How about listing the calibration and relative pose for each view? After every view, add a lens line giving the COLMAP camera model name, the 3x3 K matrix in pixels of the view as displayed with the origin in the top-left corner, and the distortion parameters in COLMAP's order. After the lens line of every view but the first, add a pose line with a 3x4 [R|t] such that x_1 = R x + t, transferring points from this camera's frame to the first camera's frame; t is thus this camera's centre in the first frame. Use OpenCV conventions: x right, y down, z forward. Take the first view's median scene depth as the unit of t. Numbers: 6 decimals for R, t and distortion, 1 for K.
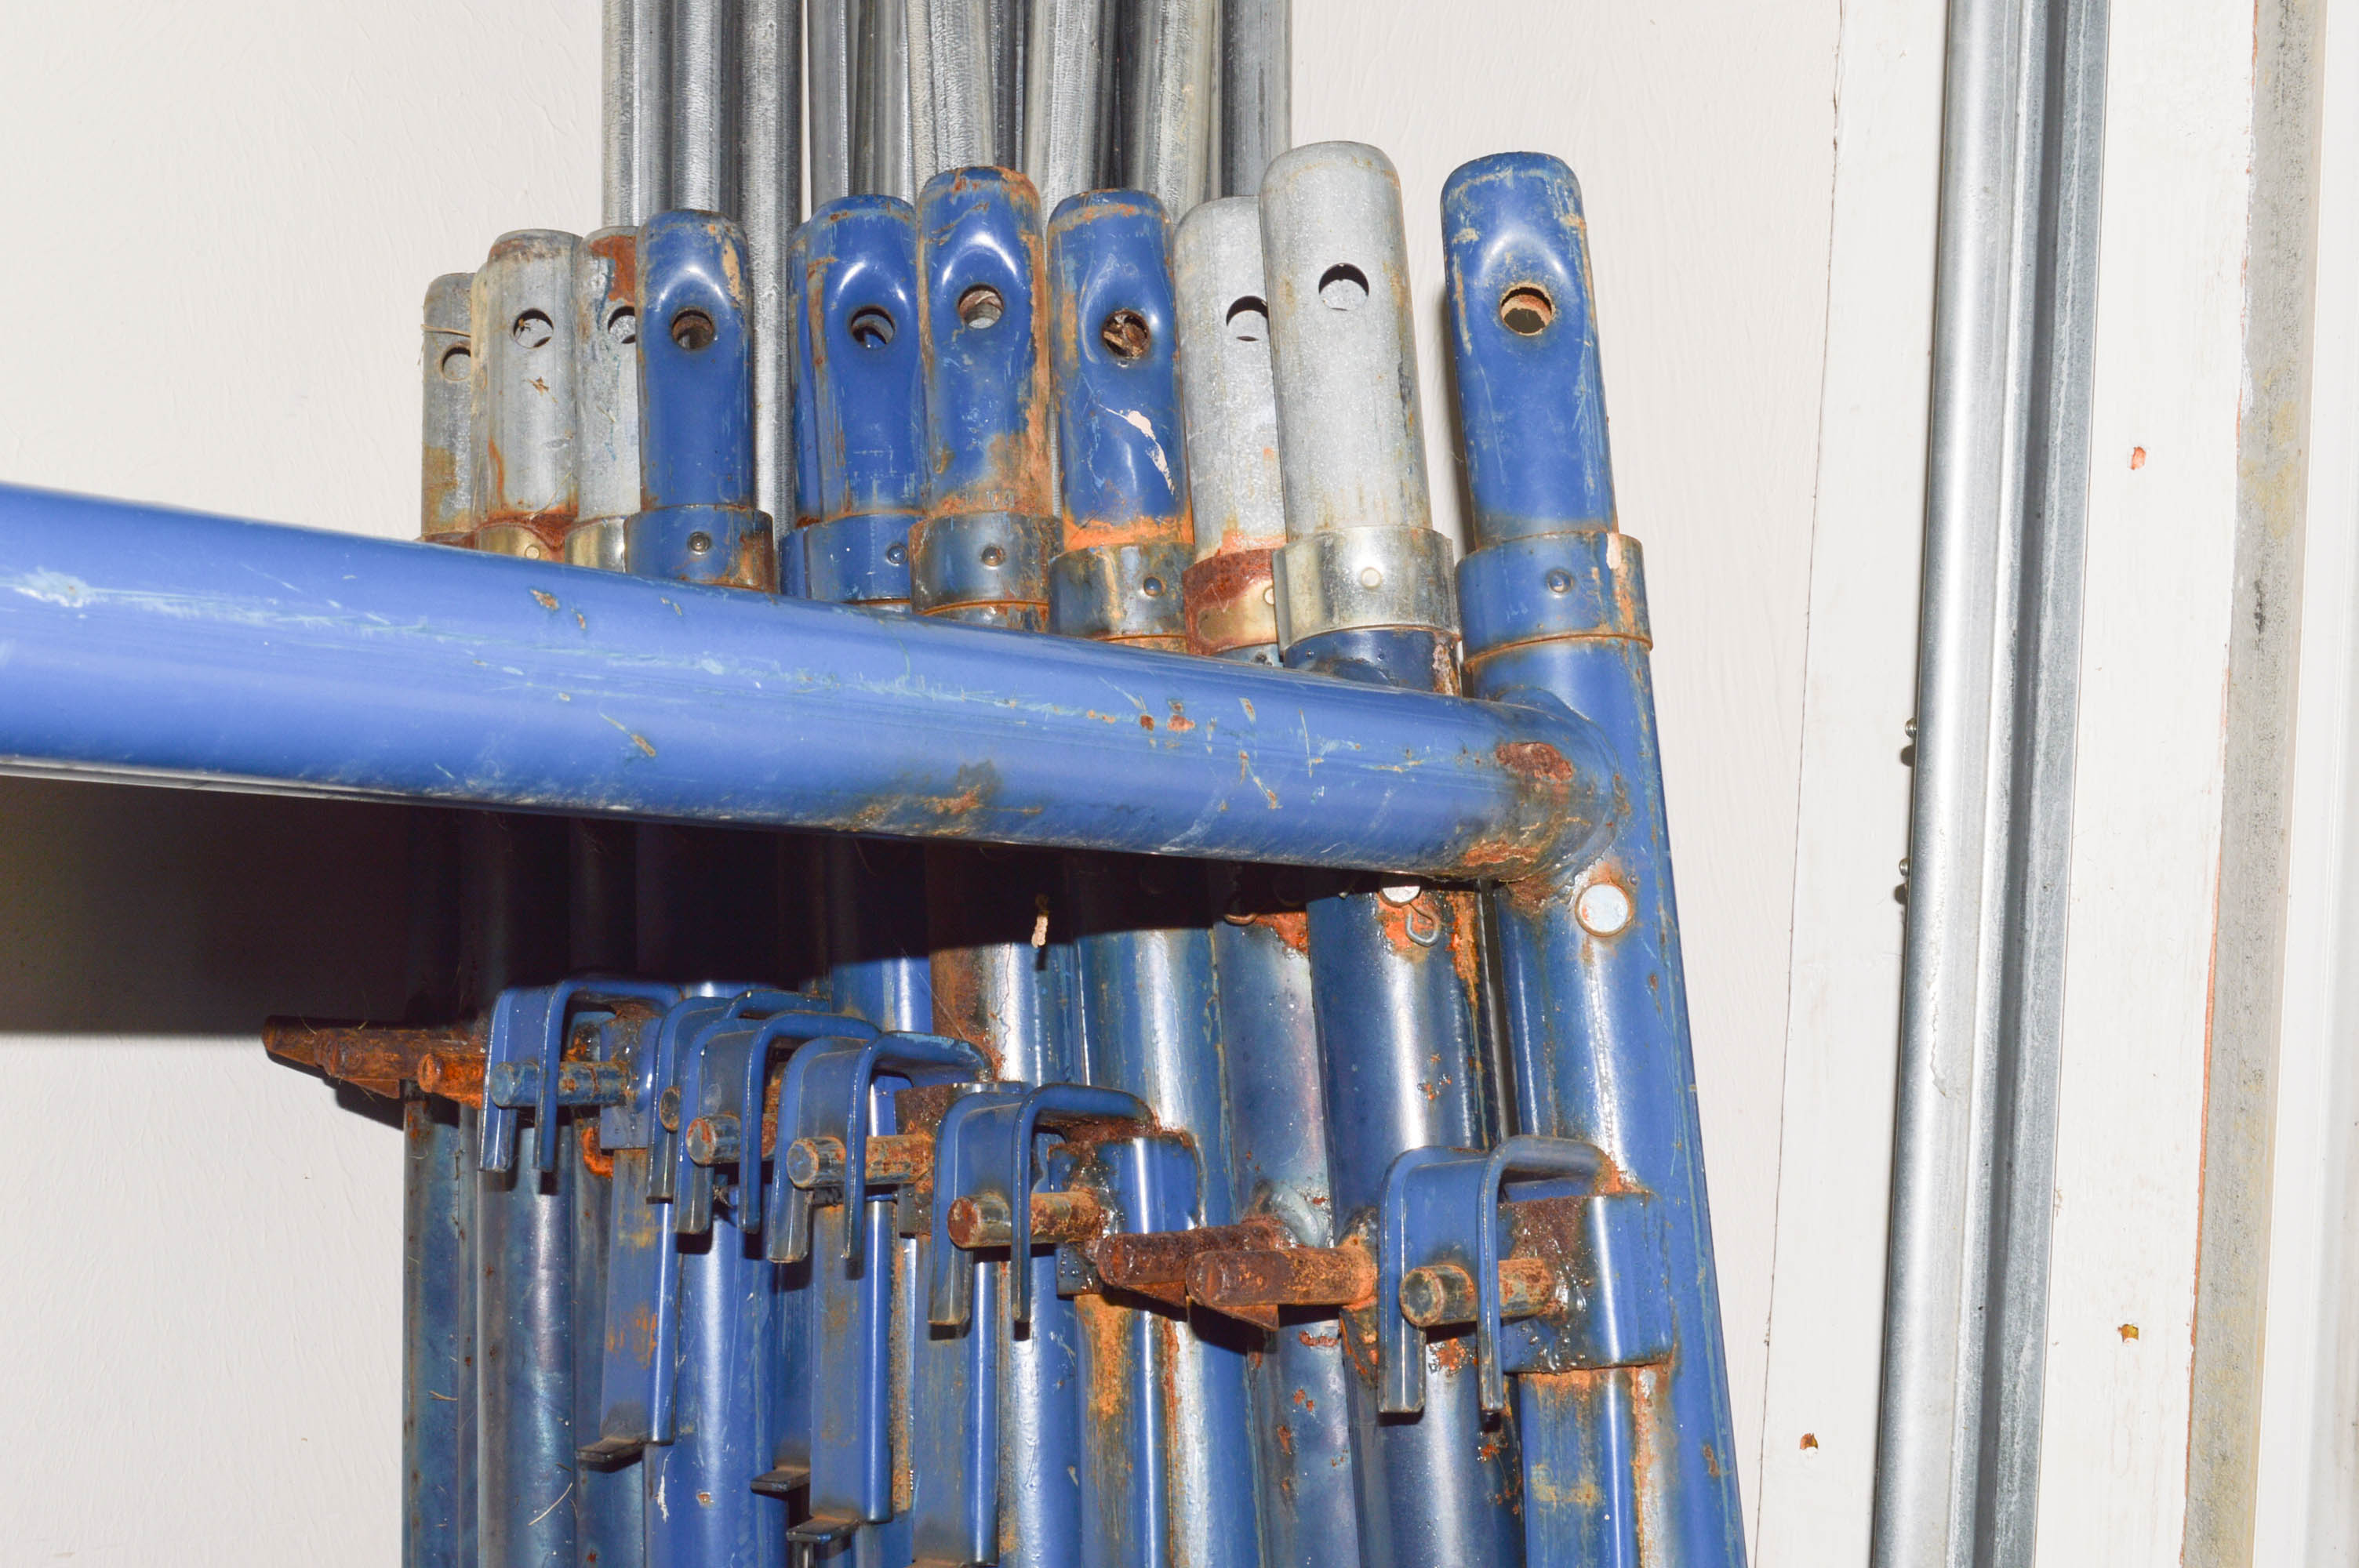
lens RADIAL K [[2915.4, 0, 1179.5], [0, 2915.4, 784.0], [0, 0, 1]] dist [-0.046838, -0.000621]
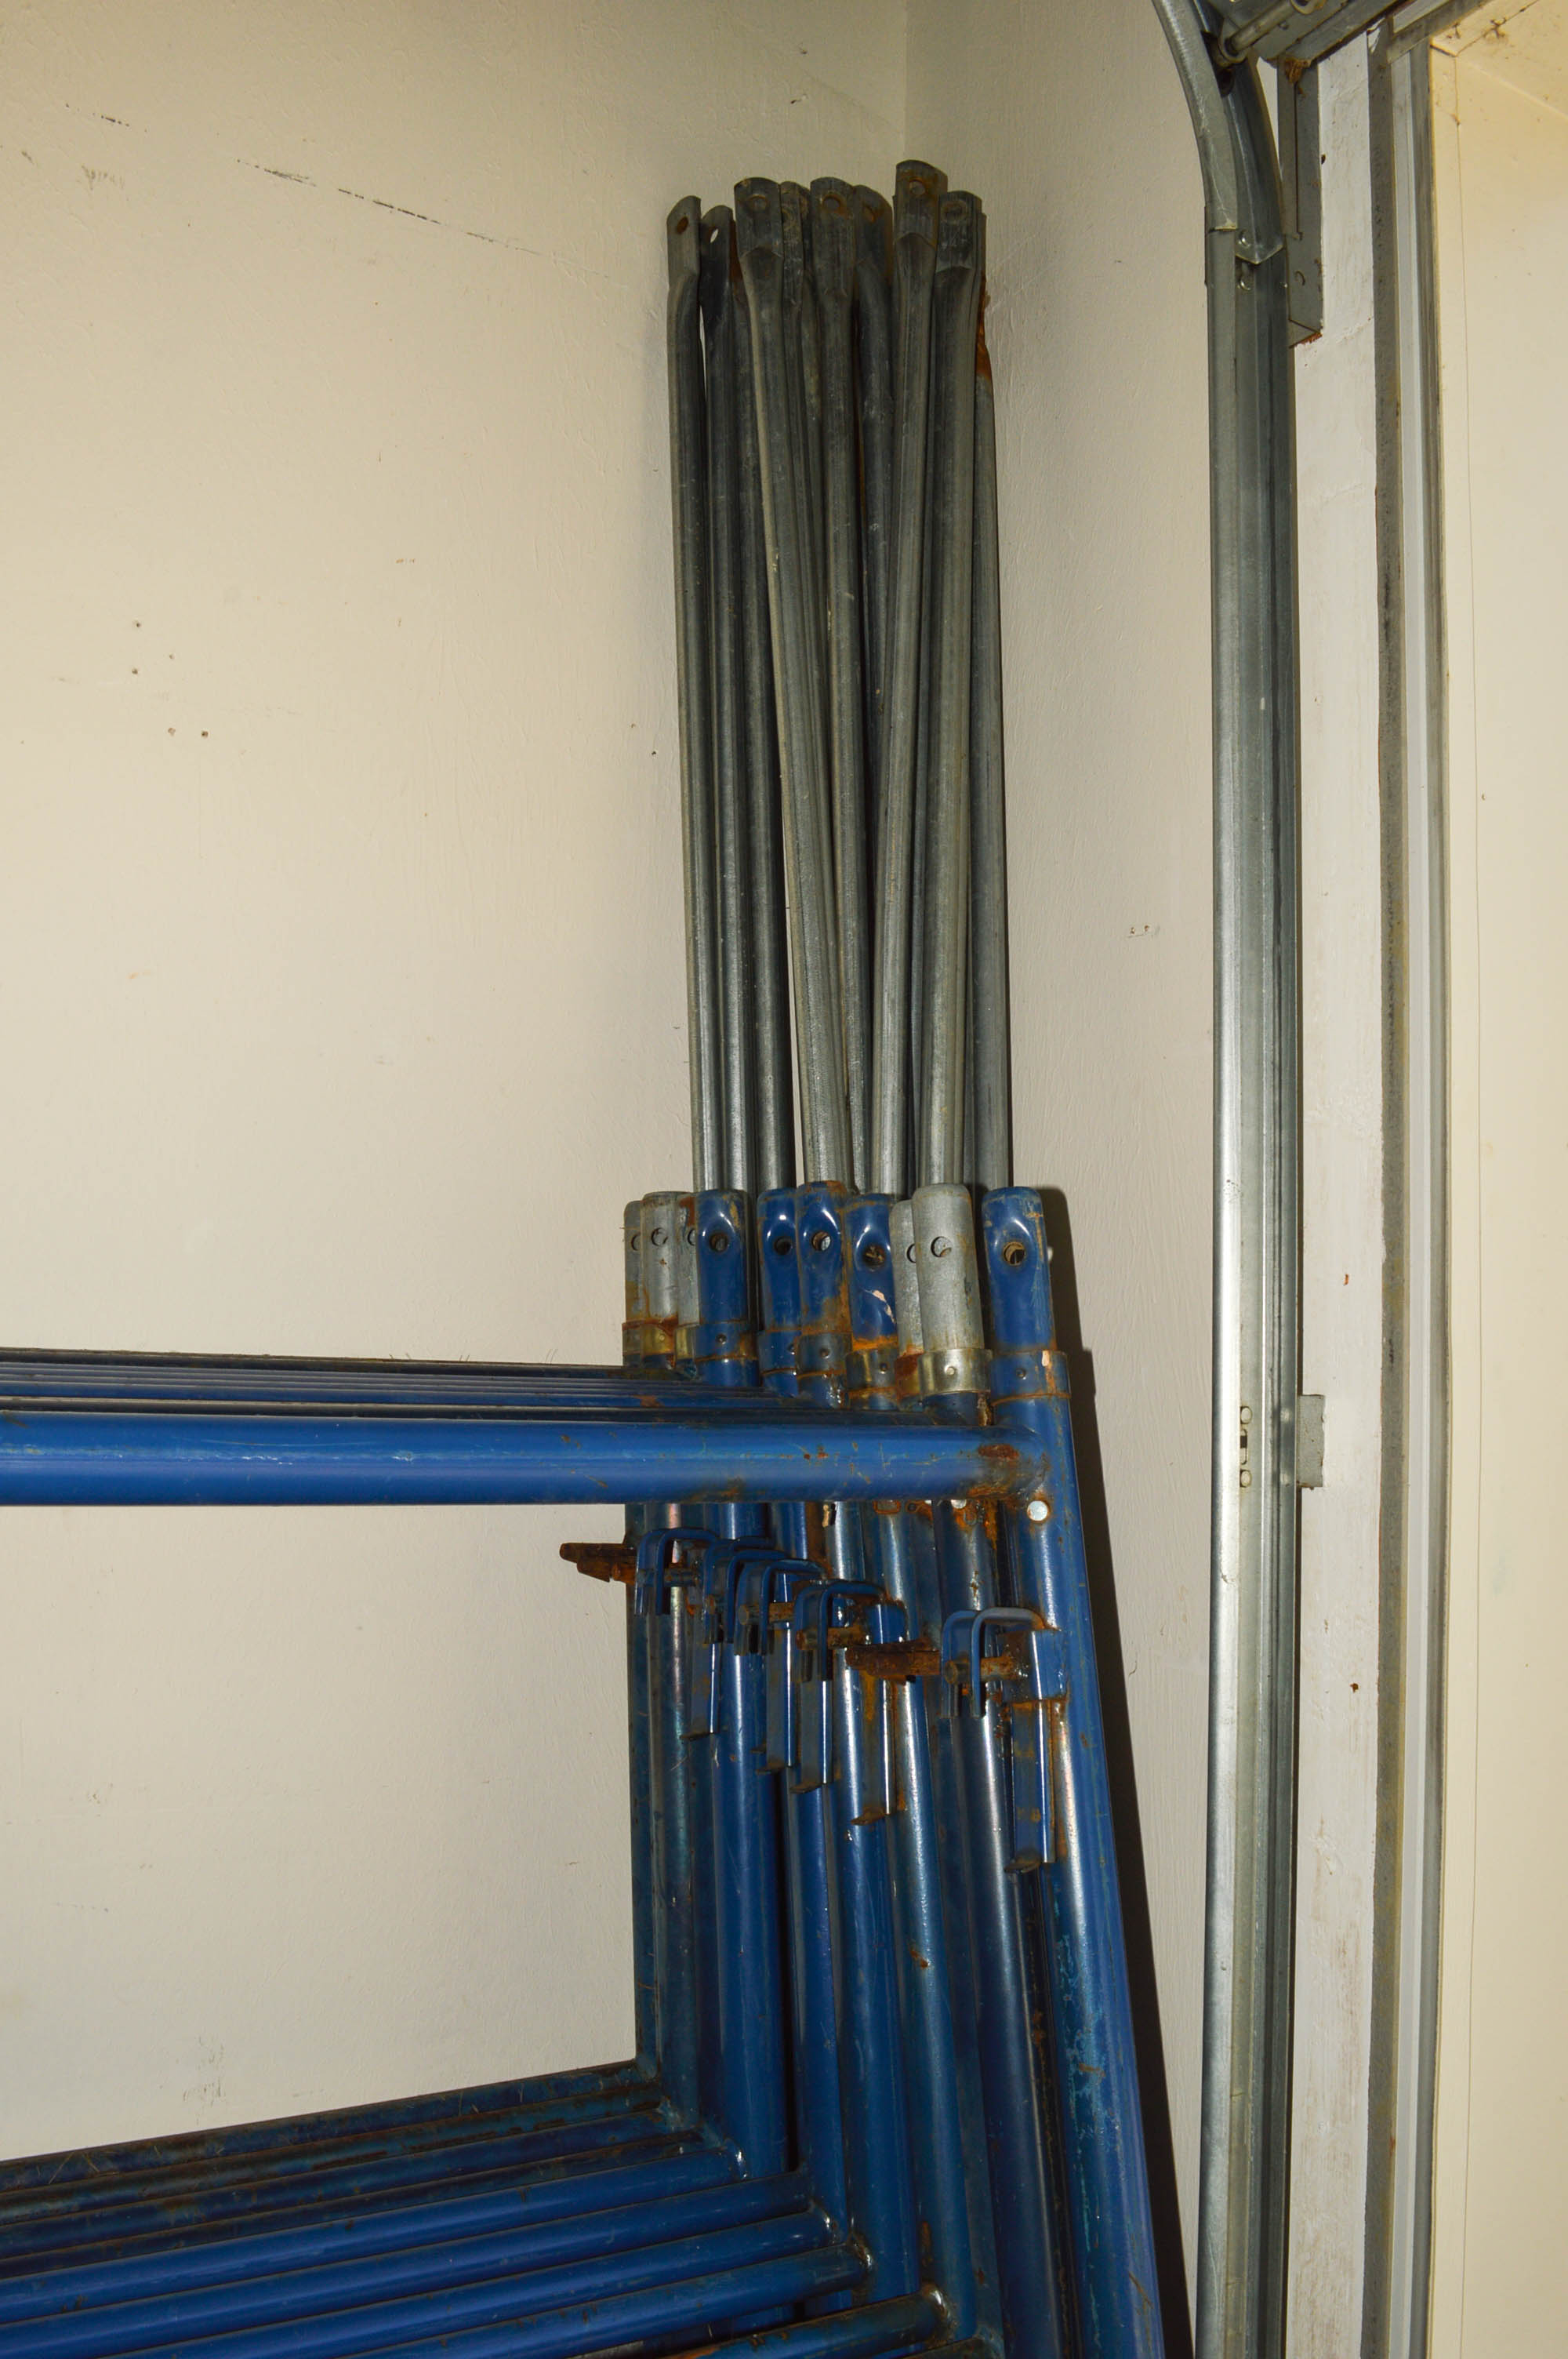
lens RADIAL K [[2121.5, 0, 784.0], [0, 2121.5, 1179.5], [0, 0, 1]] dist [-0.051059, -0.002104]
pose [[0.960954, -0.055263, -0.271135, 0.380040], [0.041048, 0.997482, -0.057828, -0.121577], [0.273648, 0.044441, 0.960803, -0.665736]]
